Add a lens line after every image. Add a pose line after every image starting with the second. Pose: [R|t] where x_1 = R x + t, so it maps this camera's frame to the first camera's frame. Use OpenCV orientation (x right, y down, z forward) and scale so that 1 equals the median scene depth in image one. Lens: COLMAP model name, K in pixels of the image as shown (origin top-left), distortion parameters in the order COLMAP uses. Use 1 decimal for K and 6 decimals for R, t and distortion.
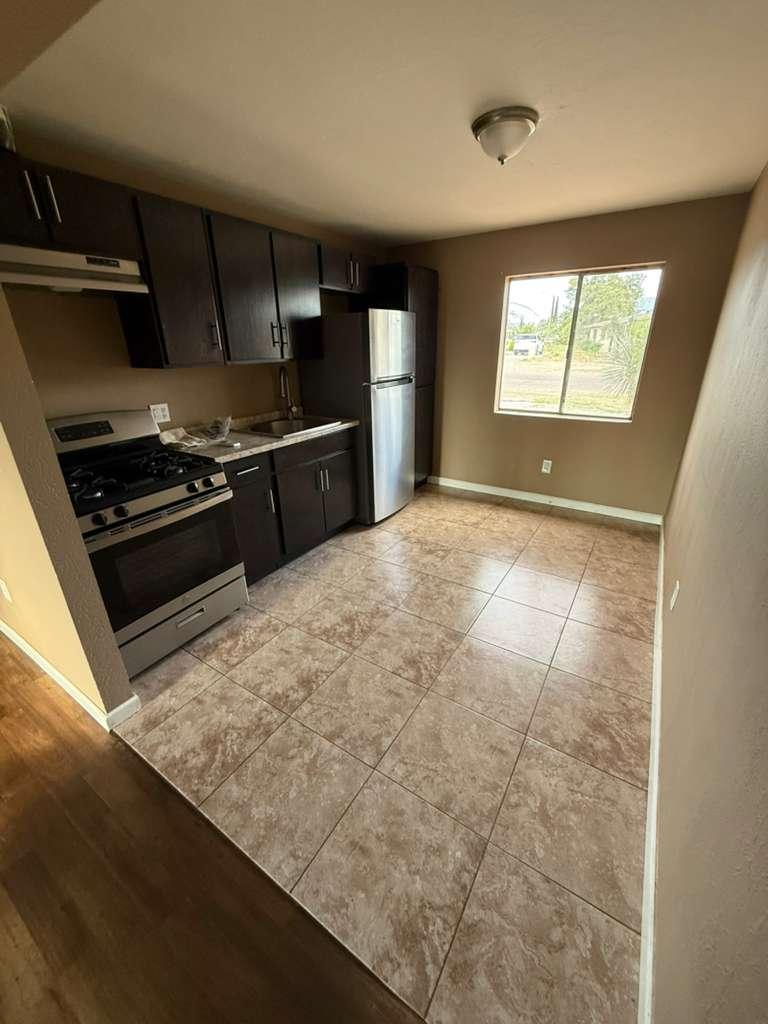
lens RADIAL K [[401.0, 0, 383.3], [0, 401.0, 516.2], [0, 0, 1]] dist [-0.018834, -0.000162]
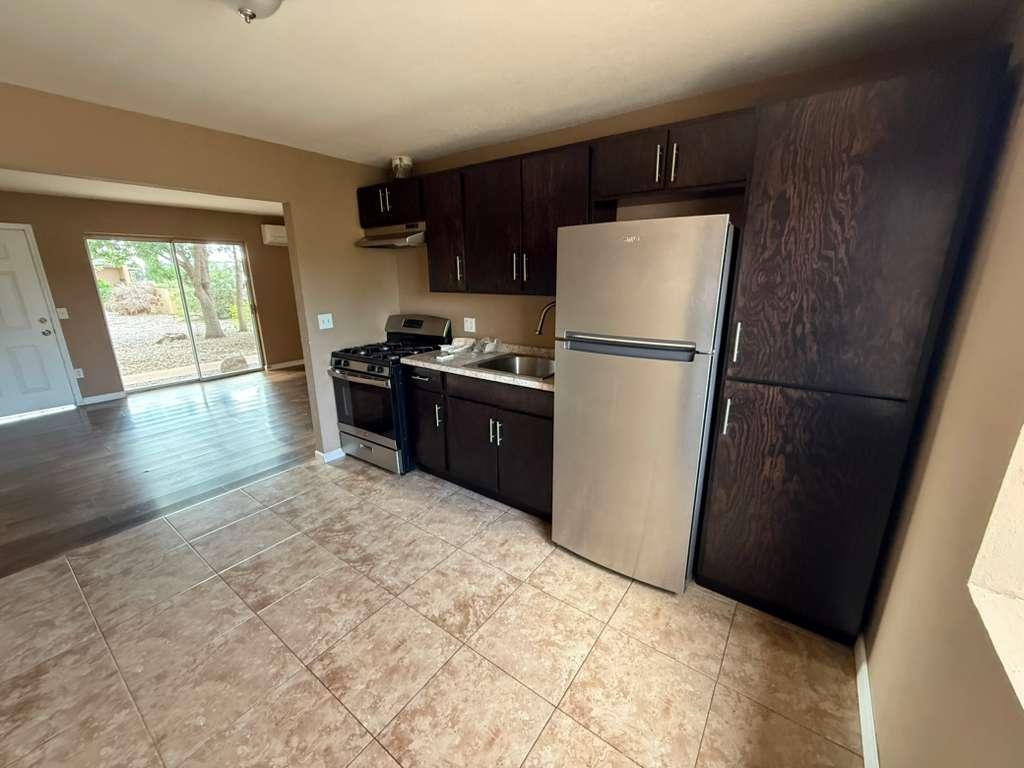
lens RADIAL K [[408.1, 0, 508.4], [0, 408.1, 381.8], [0, 0, 1]] dist [0.000385, -0.000662]
pose [[-0.061827, 0.272984, -0.960030, 0.763642], [-0.387358, 0.879913, 0.275149, -0.507168], [0.919854, 0.388887, 0.051340, 1.110671]]
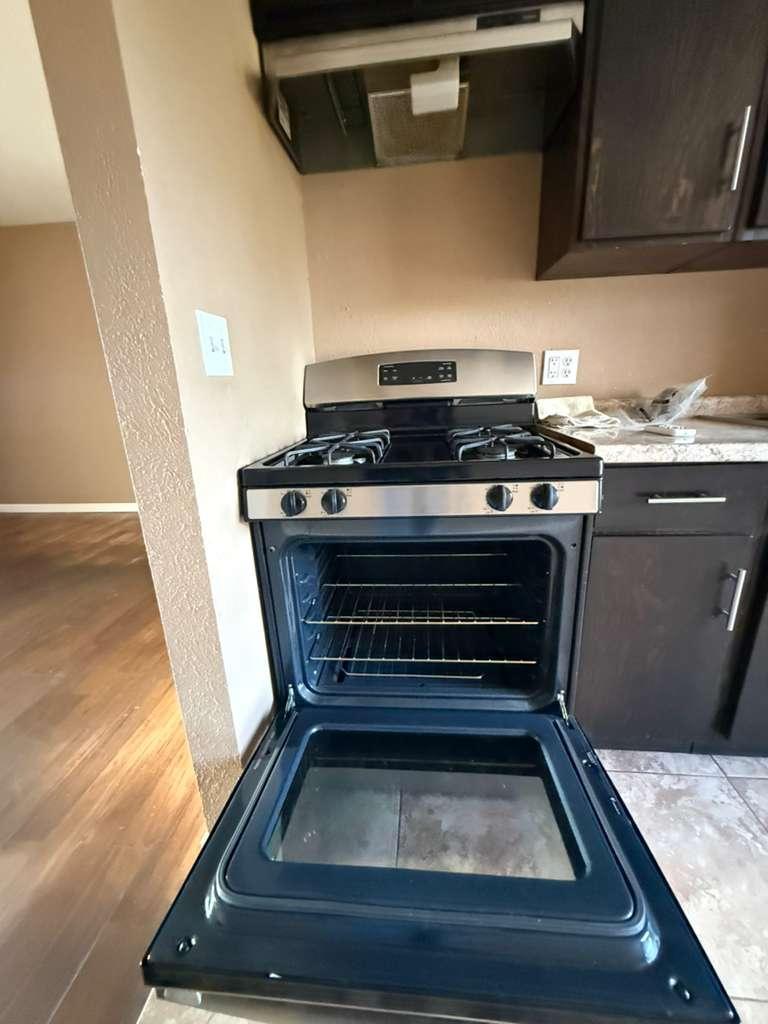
lens RADIAL K [[408.1, 0, 386.1], [0, 408.1, 508.2], [0, 0, 1]] dist [0.000385, -0.000662]
pose [[0.464101, 0.255470, -0.848142, -0.136768], [-0.324766, 0.939903, 0.105399, -0.052748], [0.824098, 0.226532, 0.519178, 0.541304]]
